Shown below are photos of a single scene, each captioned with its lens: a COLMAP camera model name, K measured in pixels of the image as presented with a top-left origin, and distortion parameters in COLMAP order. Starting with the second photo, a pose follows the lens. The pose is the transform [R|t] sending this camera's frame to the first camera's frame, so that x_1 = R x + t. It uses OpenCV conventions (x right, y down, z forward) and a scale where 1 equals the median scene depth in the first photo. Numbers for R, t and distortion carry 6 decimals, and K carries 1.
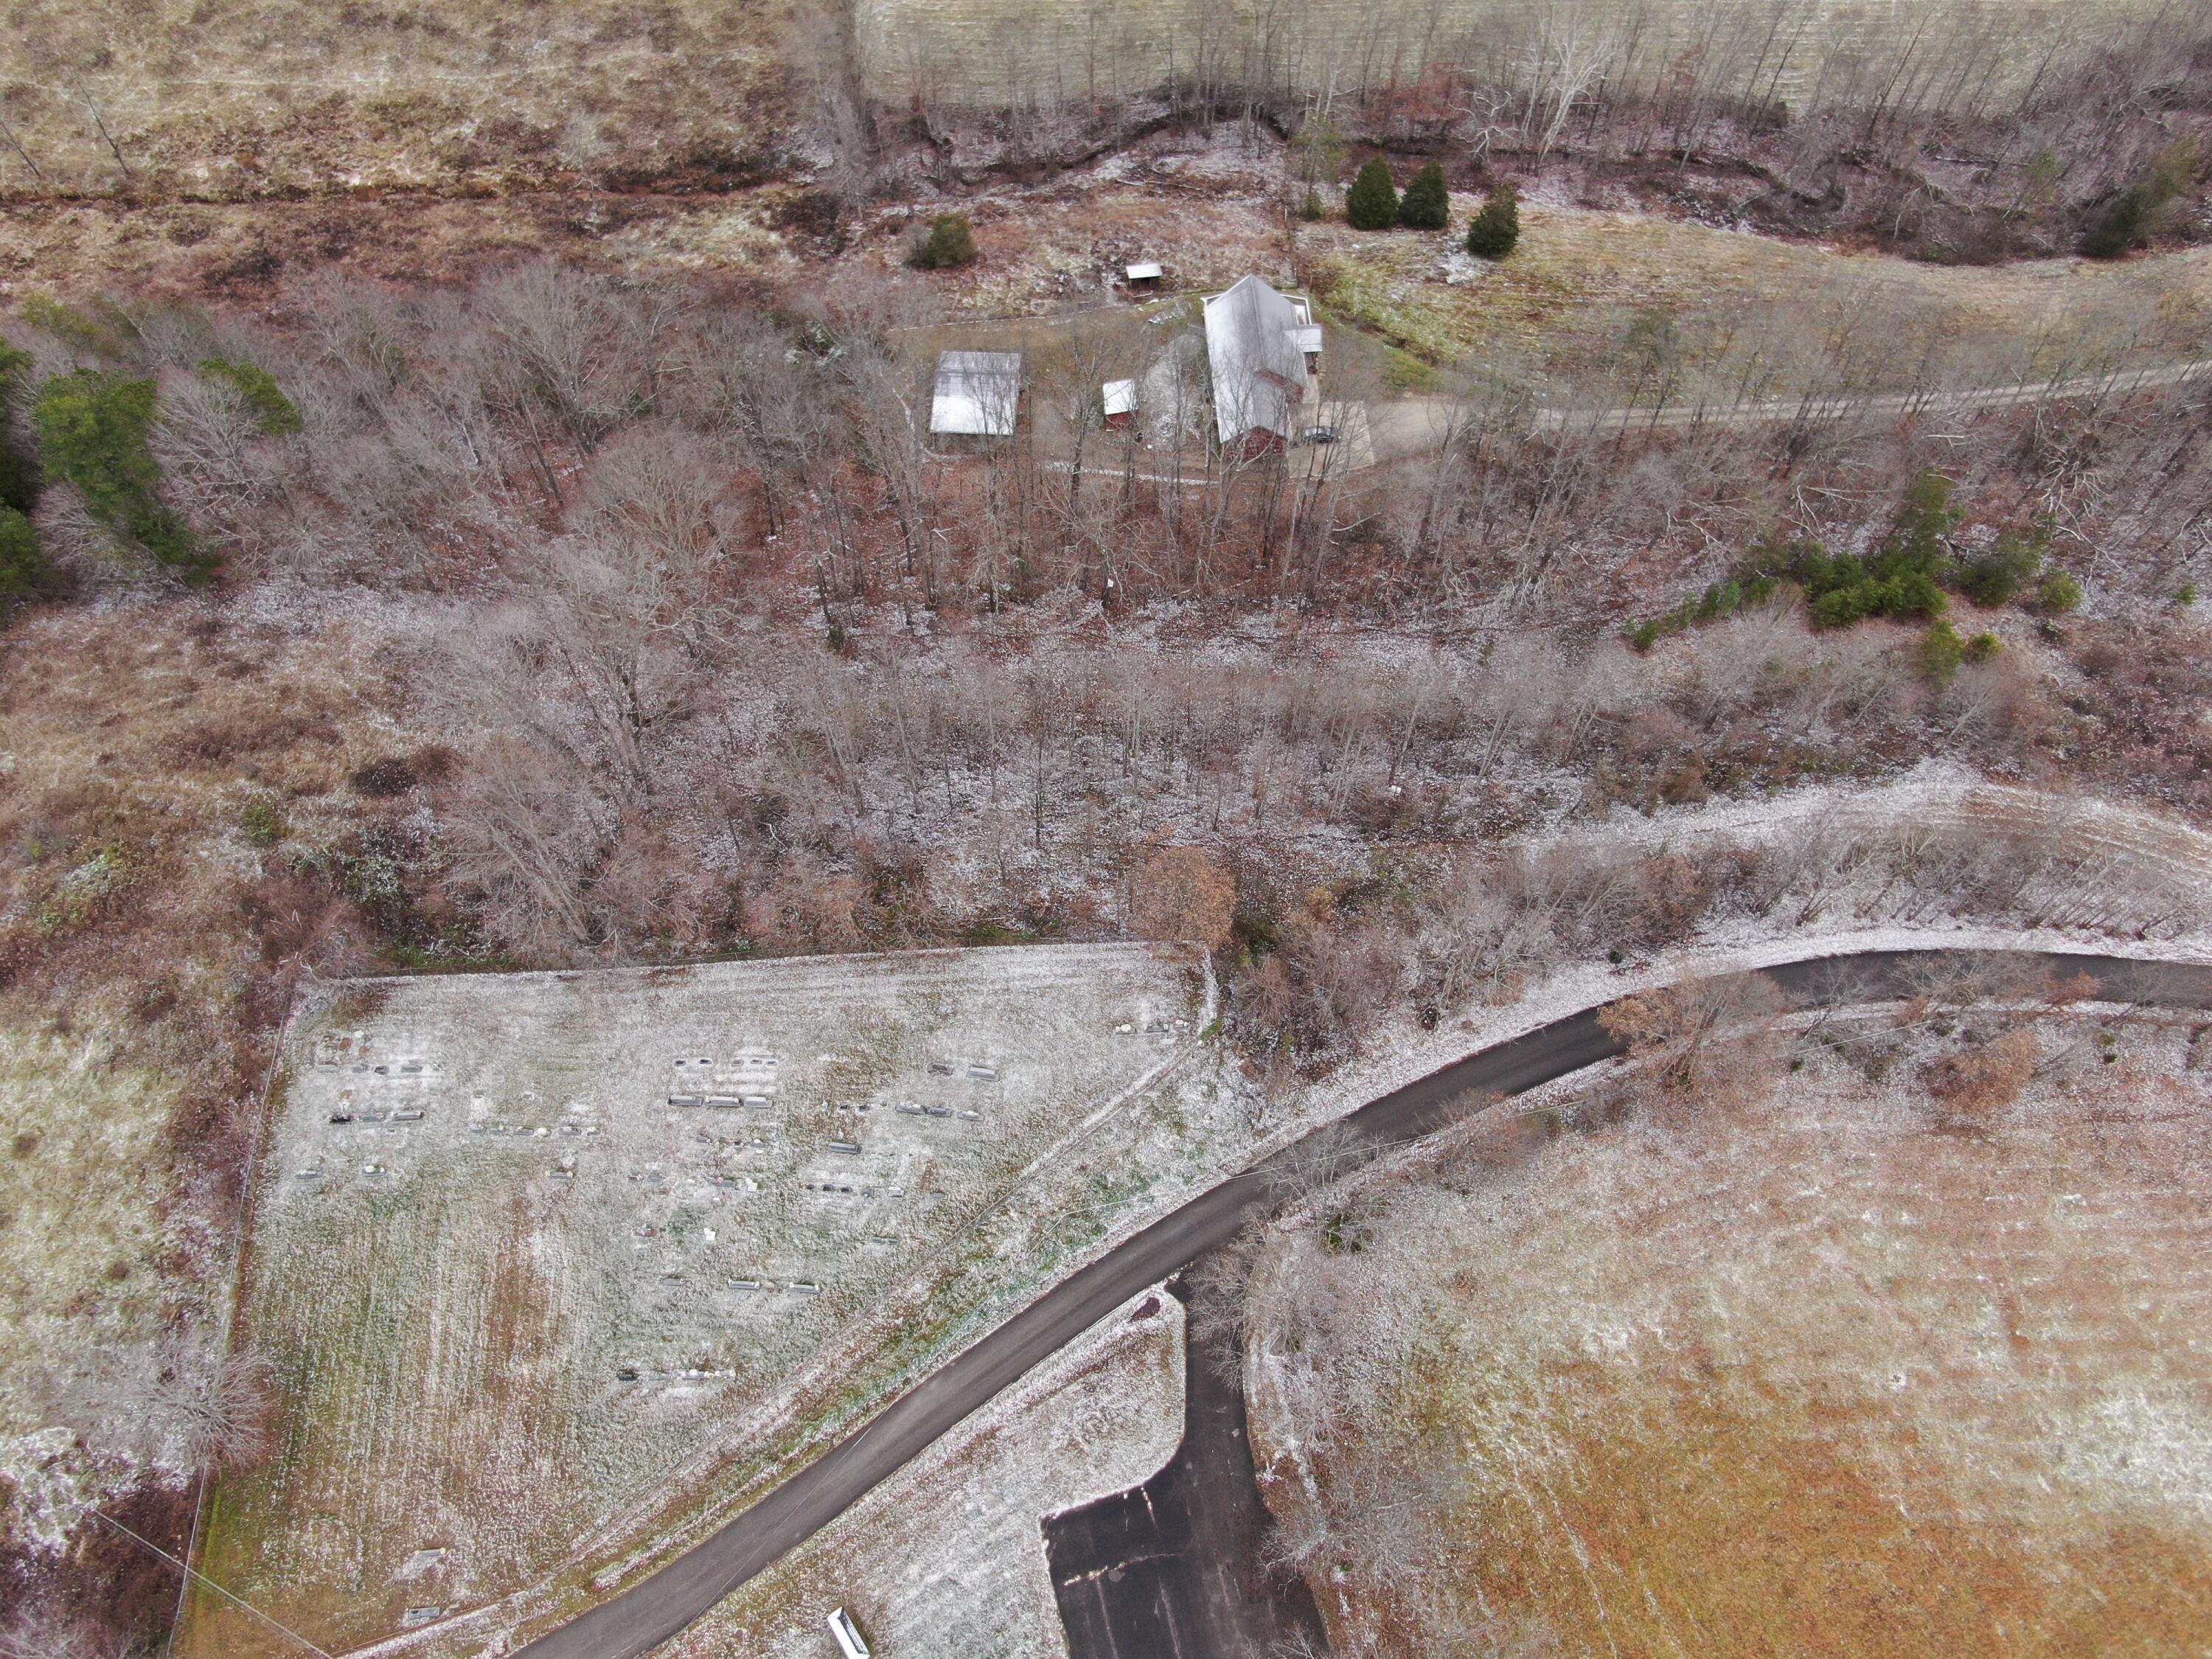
lens RADIAL K [[1584.1, 0, 1106.0], [0, 1584.1, 829.5], [0, 0, 1]] dist [-0.014493, 0.001186]
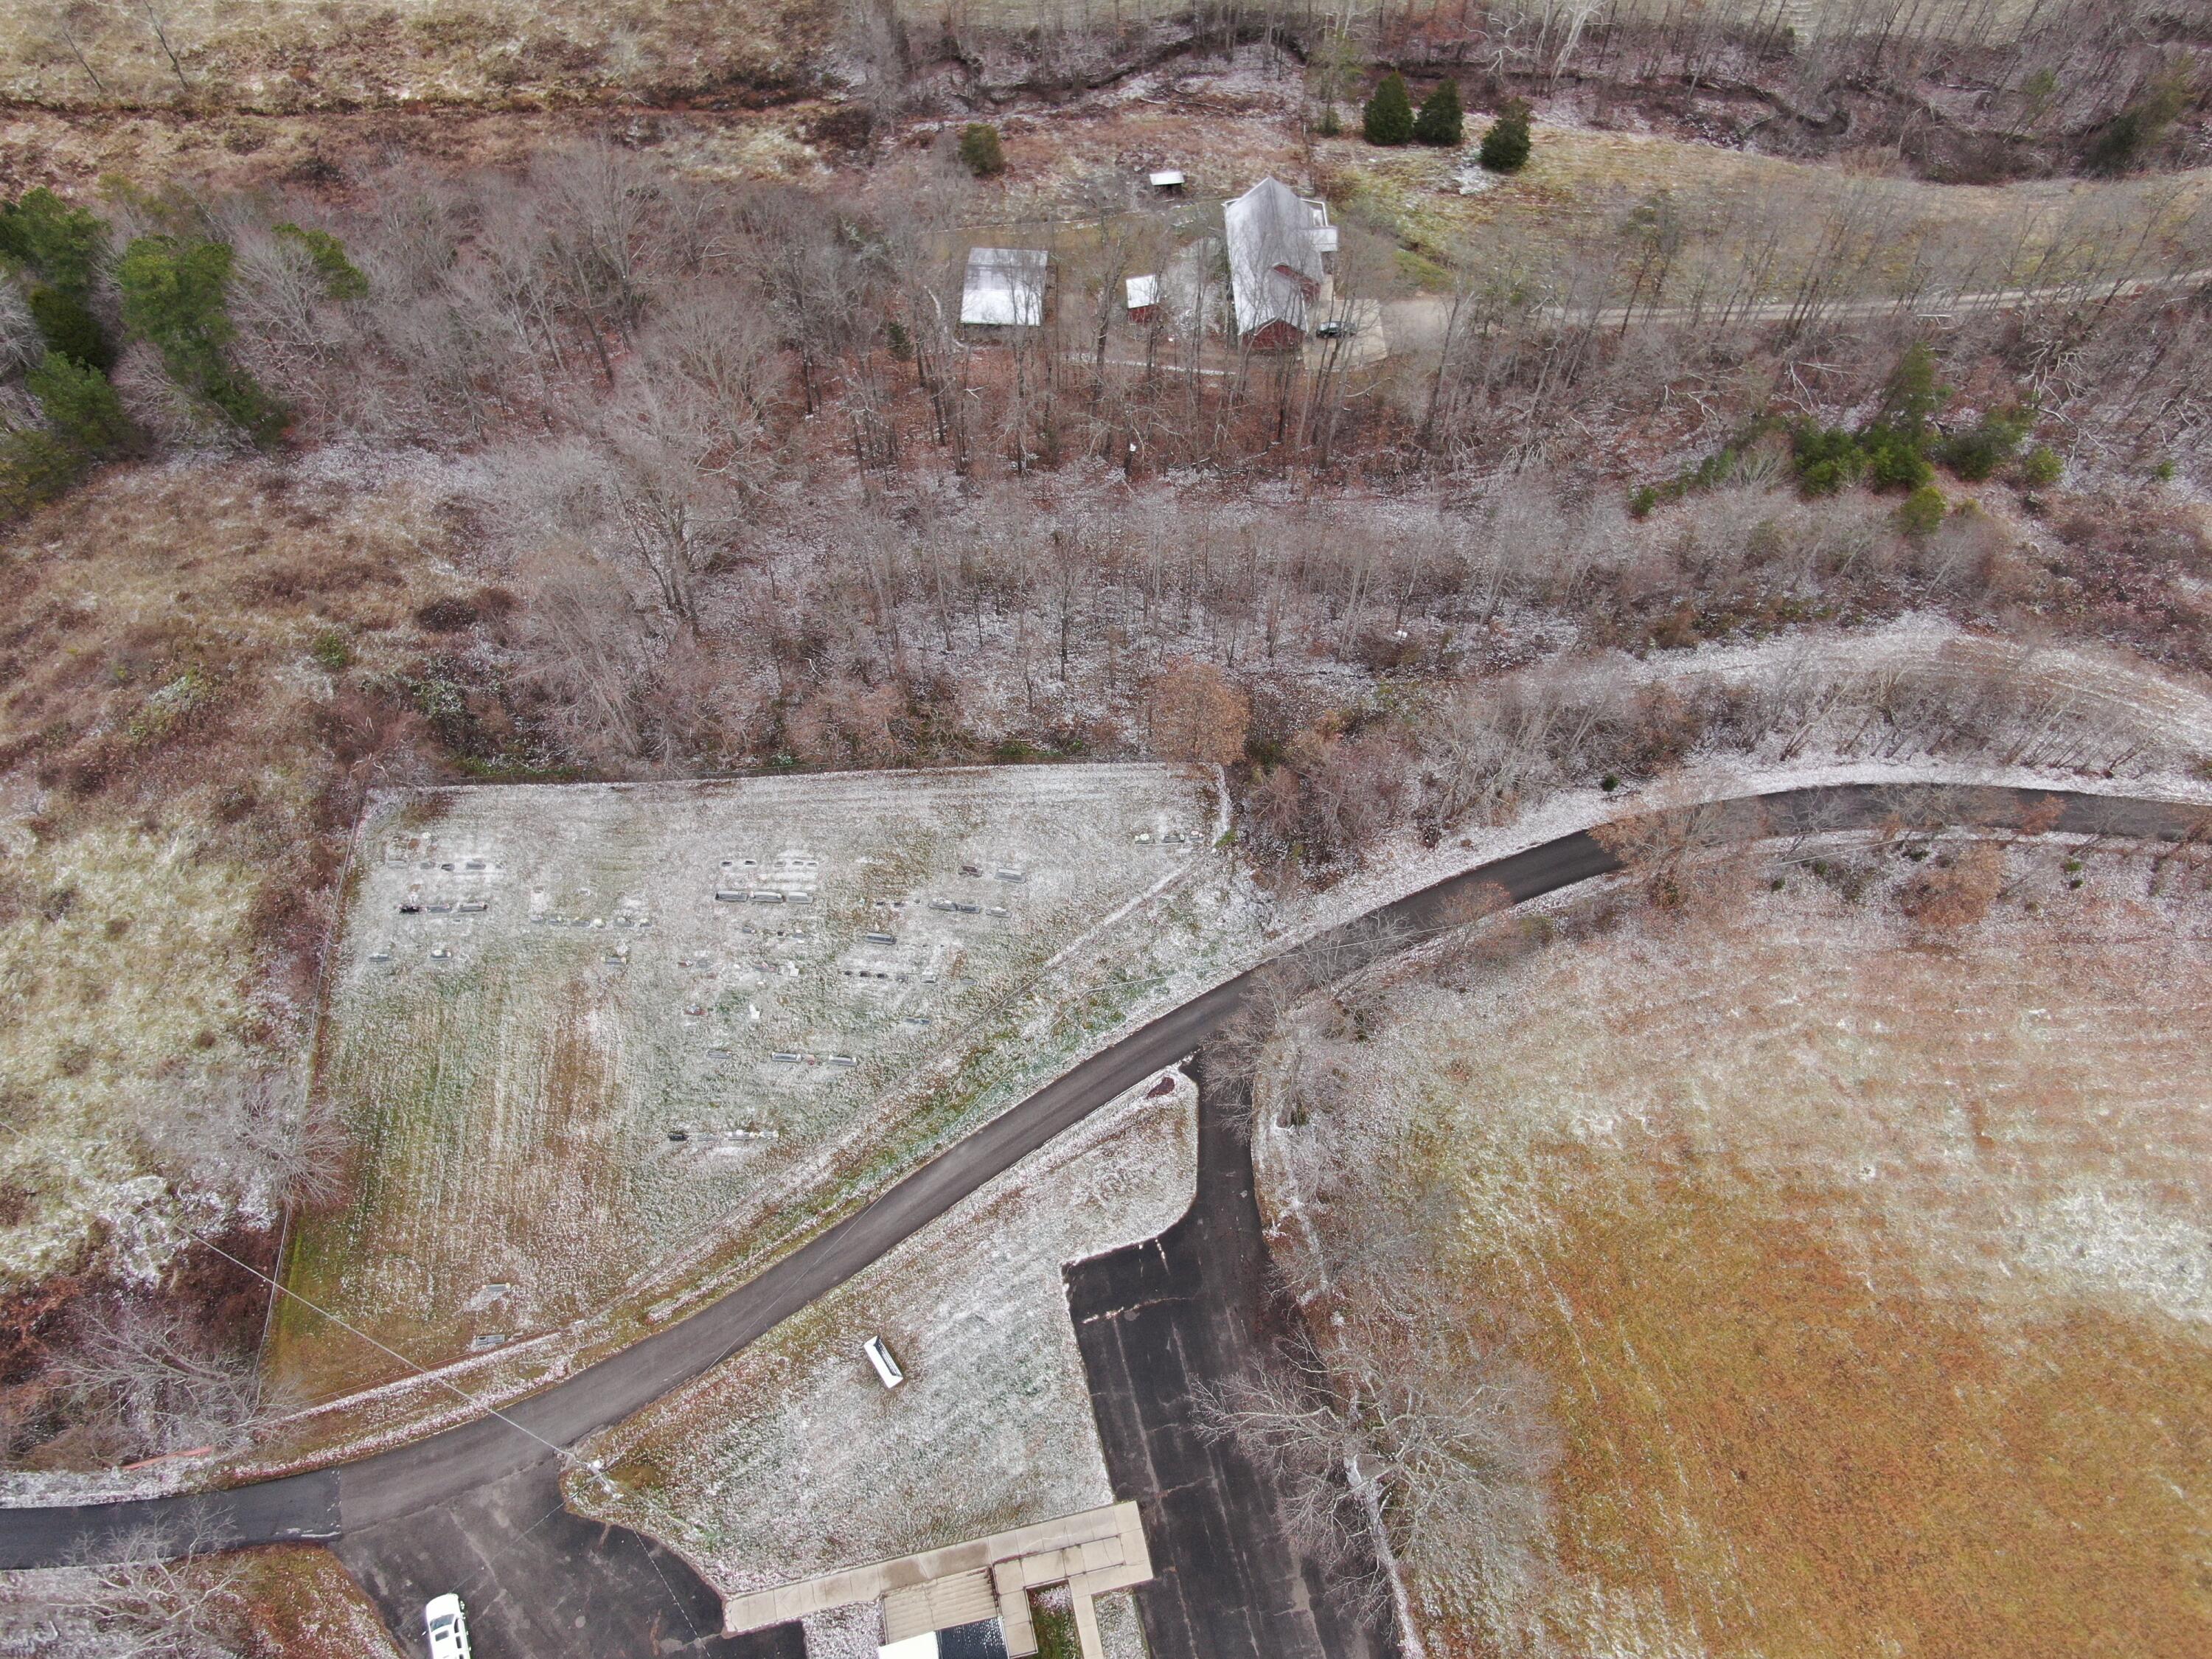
lens RADIAL K [[1584.1, 0, 1106.0], [0, 1584.1, 829.5], [0, 0, 1]] dist [-0.014493, 0.001186]
pose [[0.999911, 0.010306, -0.008468, -0.004184], [-0.010251, 0.999926, 0.006520, 0.108502], [0.008534, -0.006433, 0.999943, -0.061730]]
